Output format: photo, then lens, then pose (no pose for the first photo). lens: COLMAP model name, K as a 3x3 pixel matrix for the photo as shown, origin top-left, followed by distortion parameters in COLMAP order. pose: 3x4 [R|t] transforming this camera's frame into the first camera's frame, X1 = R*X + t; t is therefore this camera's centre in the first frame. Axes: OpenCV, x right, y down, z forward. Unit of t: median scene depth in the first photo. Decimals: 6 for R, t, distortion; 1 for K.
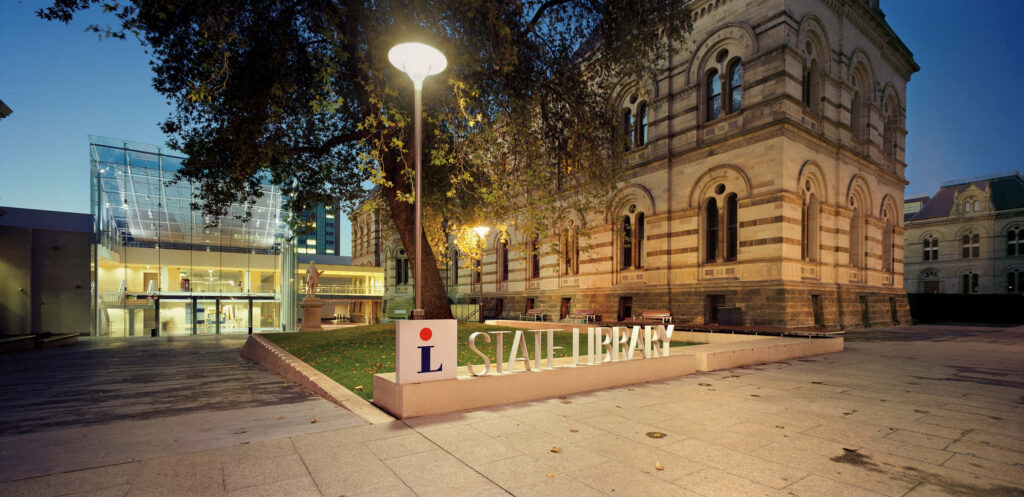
lens RADIAL K [[531.3, 0, 512.2], [0, 531.3, 305.1], [0, 0, 1]] dist [0.000821, 0.000260]
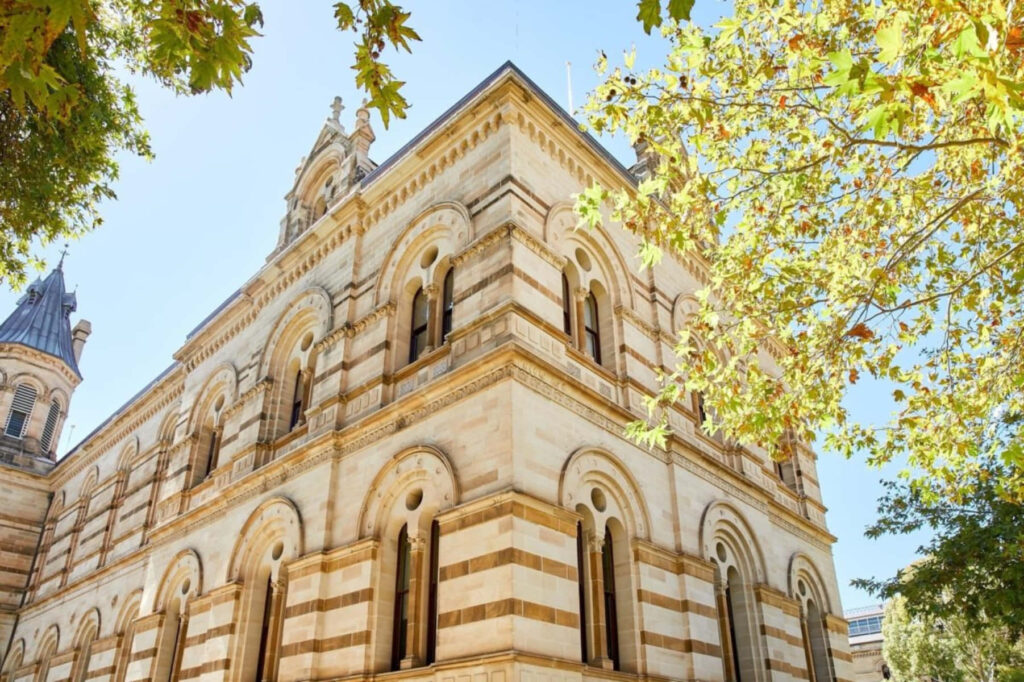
lens RADIAL K [[789.2, 0, 512.0], [0, 789.2, 341.0], [0, 0, 1]] dist [-0.053685, 0.000347]
pose [[0.982927, 0.084403, 0.163494, 0.340135], [0.008284, 0.867375, -0.497586, 0.000558], [-0.183808, 0.490445, 0.851868, 0.335075]]
